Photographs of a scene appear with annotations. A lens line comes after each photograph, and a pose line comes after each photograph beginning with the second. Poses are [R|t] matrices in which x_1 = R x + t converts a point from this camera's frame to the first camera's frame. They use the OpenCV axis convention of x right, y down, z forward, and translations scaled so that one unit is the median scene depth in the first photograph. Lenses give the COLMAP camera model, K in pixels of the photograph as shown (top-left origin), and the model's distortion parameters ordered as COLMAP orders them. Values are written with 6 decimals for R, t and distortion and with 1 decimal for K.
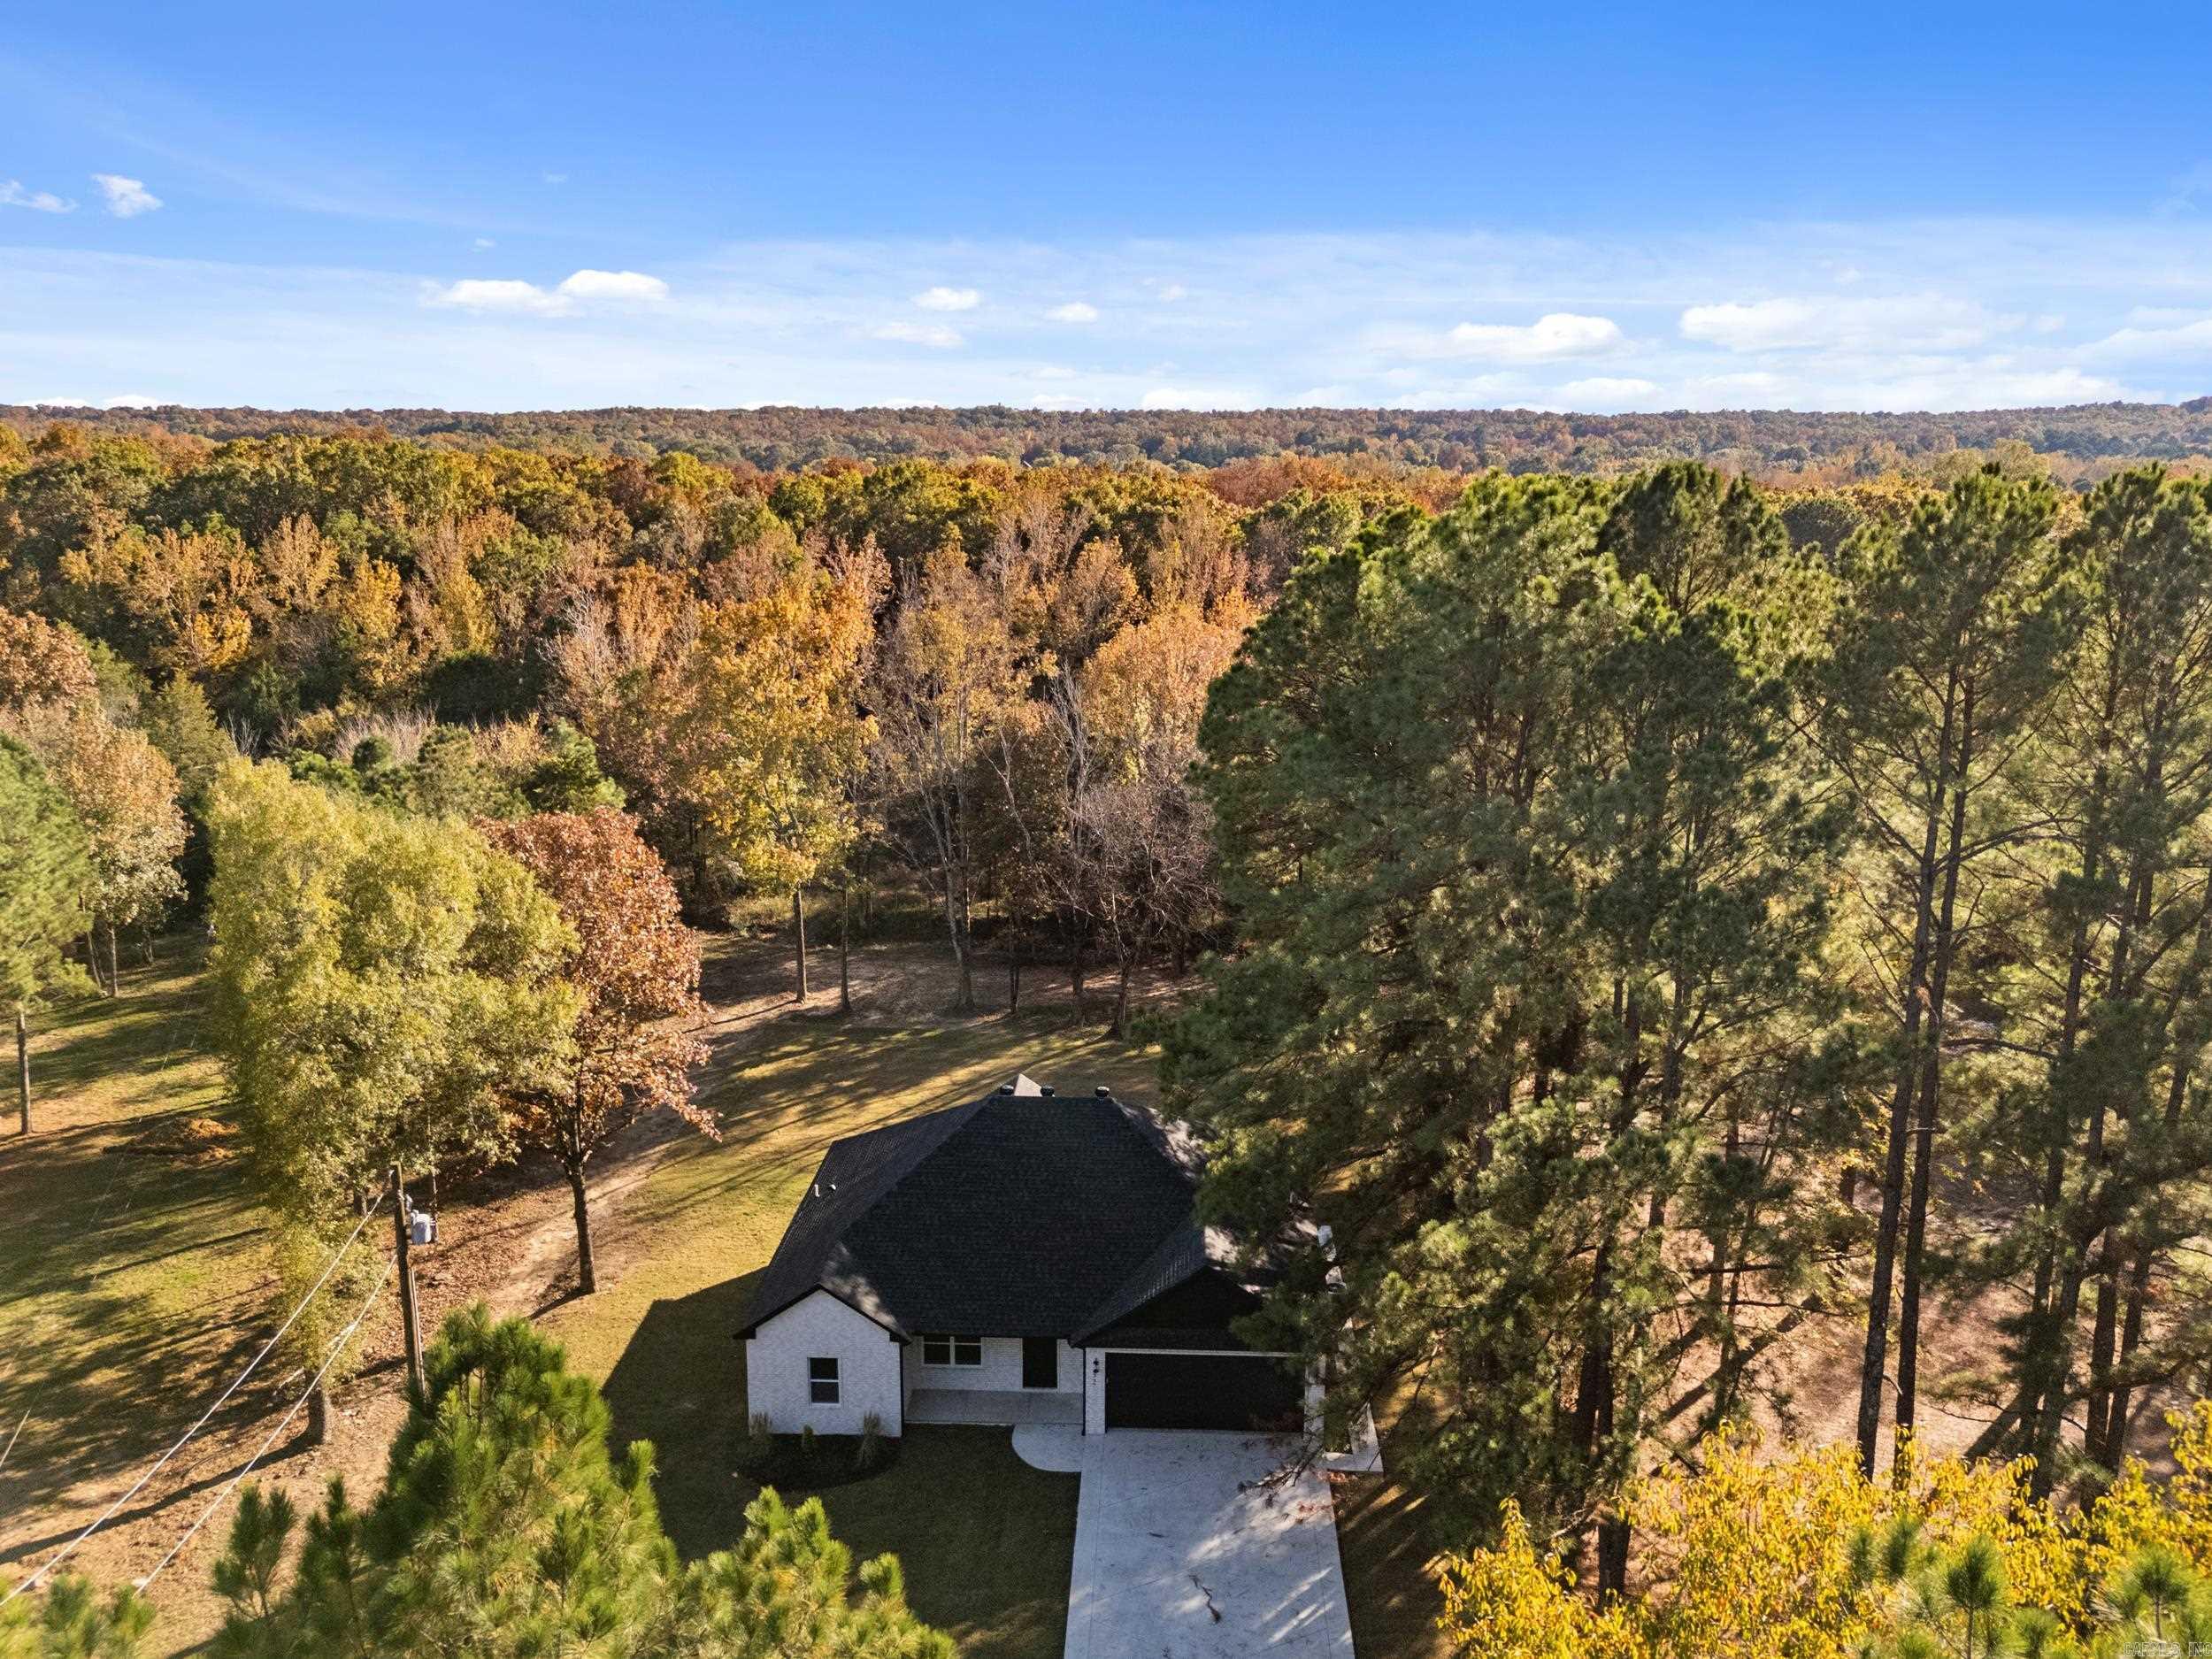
lens RADIAL K [[1784.9, 0, 1106.0], [0, 1784.9, 829.5], [0, 0, 1]] dist [0.004533, 0.007688]
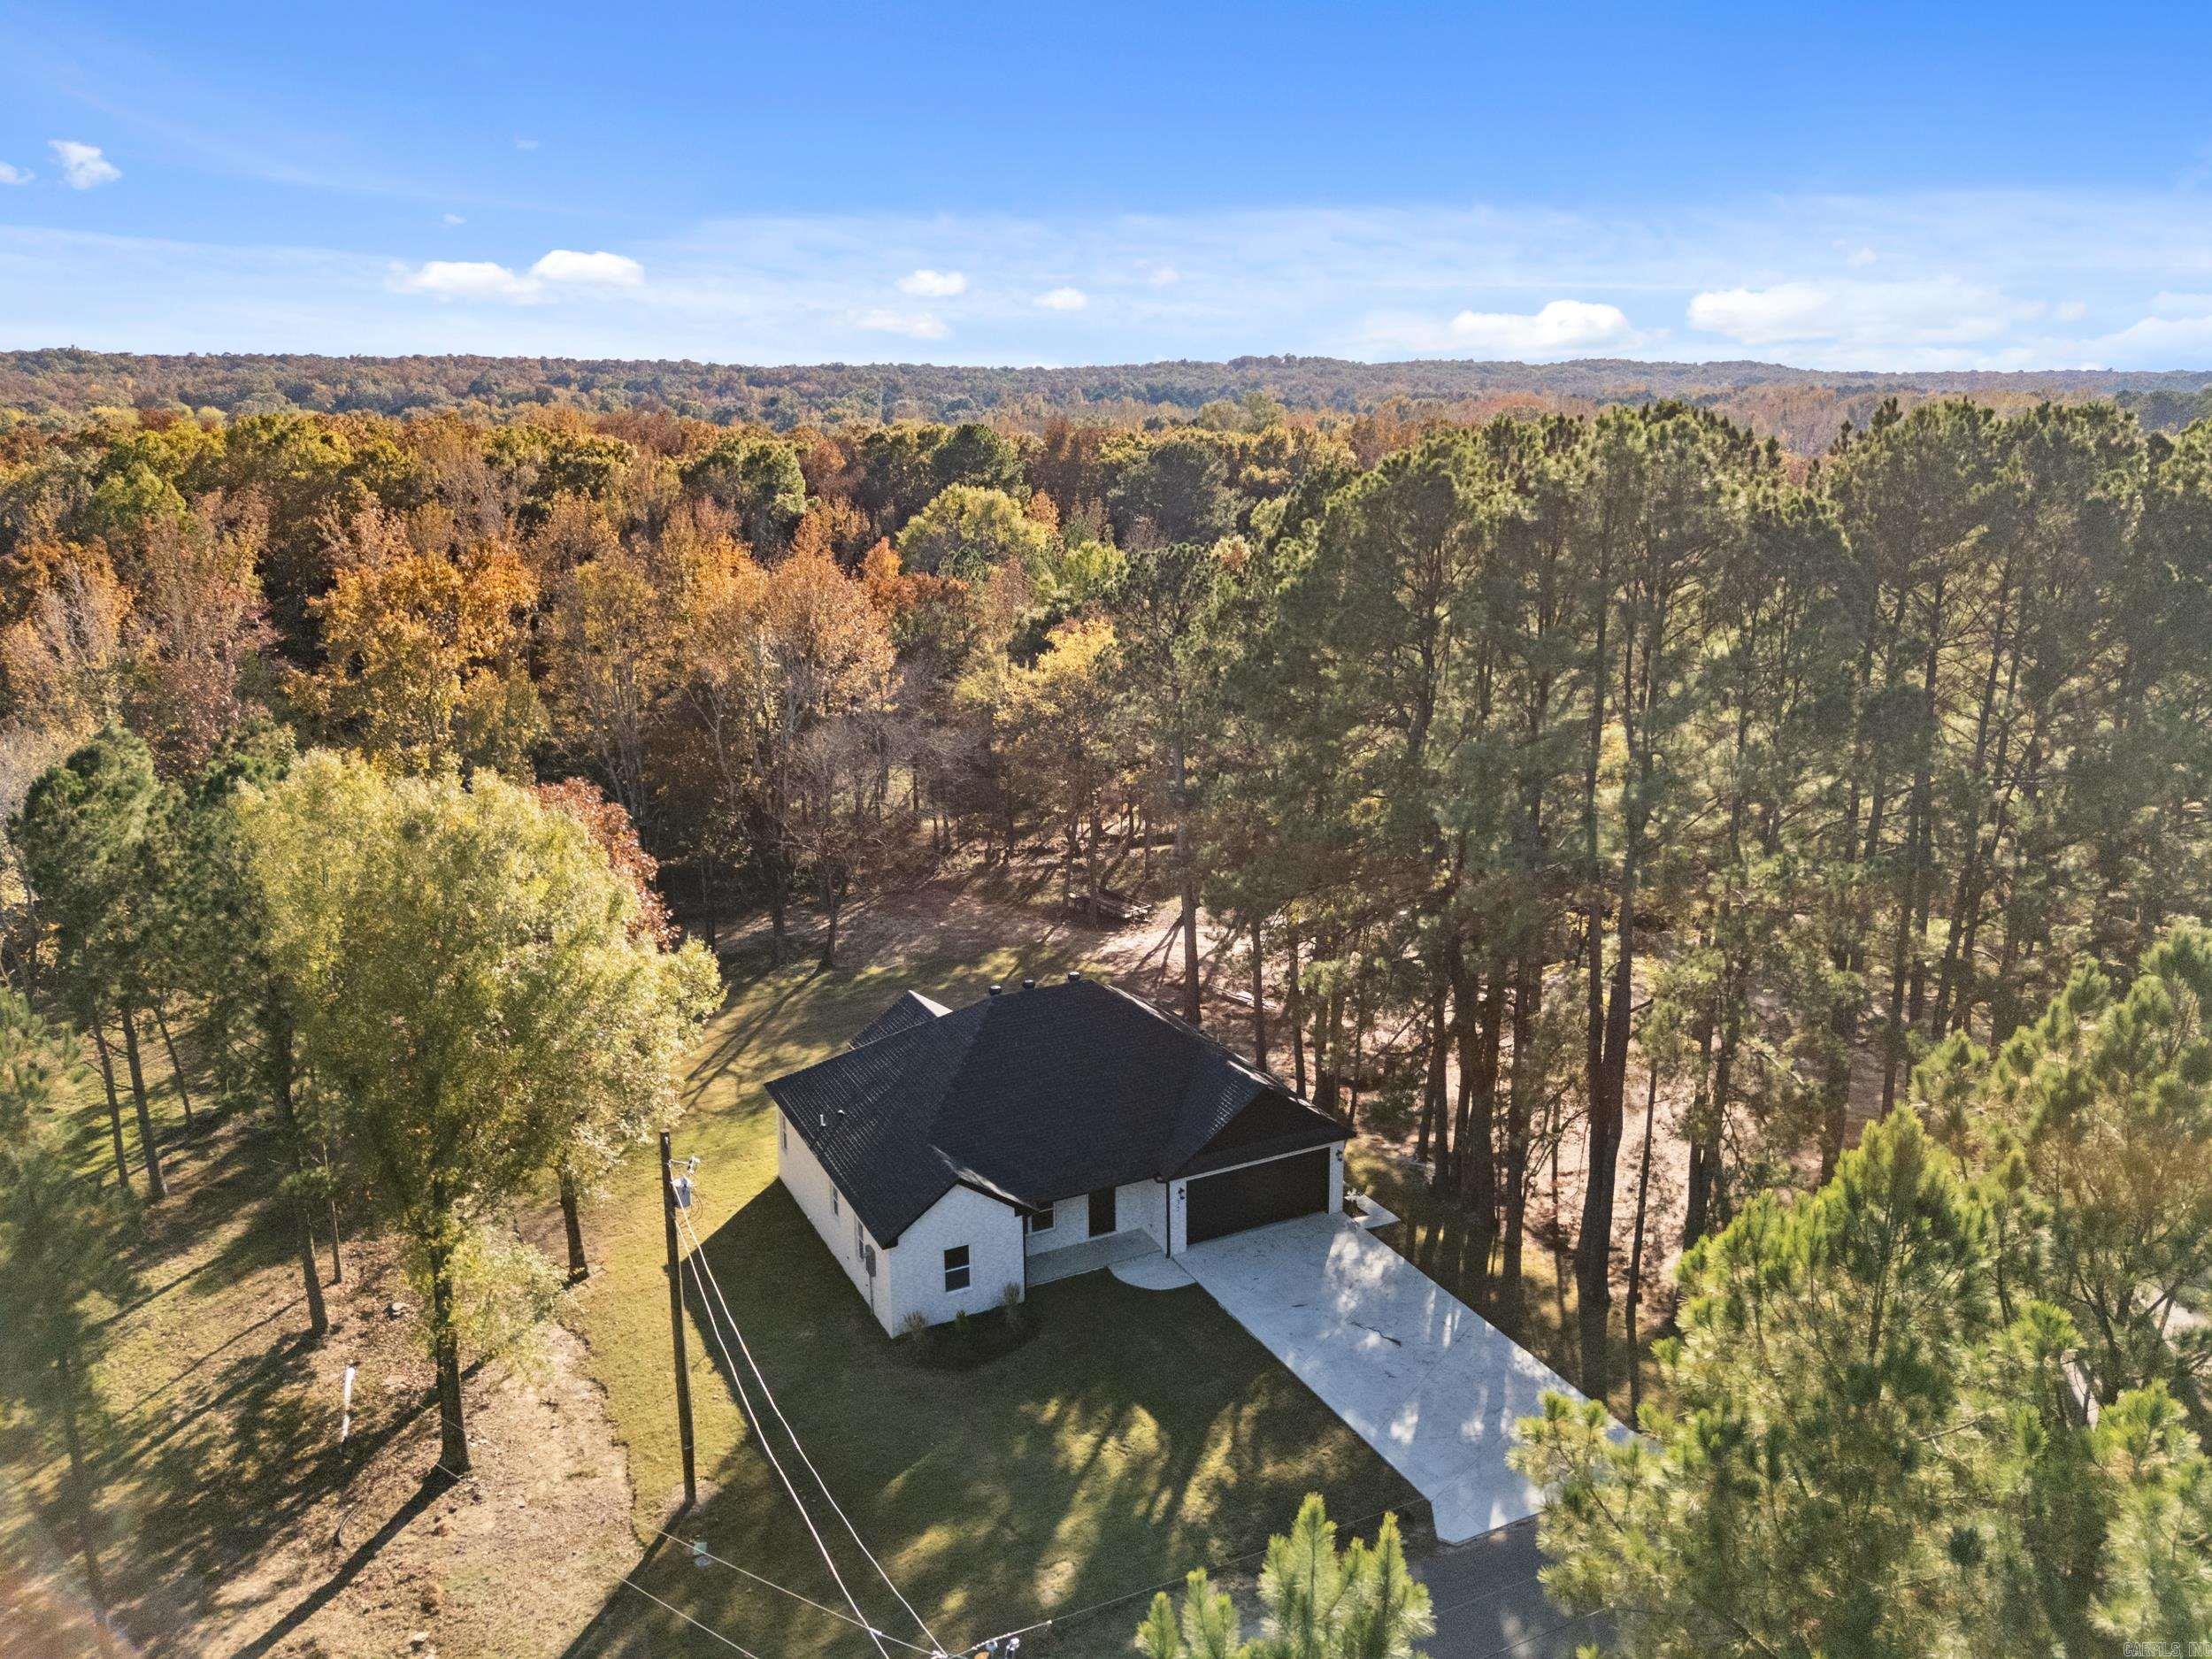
lens RADIAL K [[1770.0, 0, 1106.0], [0, 1770.0, 829.5], [0, 0, 1]] dist [0.056642, 0.002966]
pose [[0.886389, -0.143383, 0.440177, -0.525194], [0.127692, 0.989666, 0.065237, -0.021752], [-0.444982, -0.001618, 0.895538, -0.029729]]
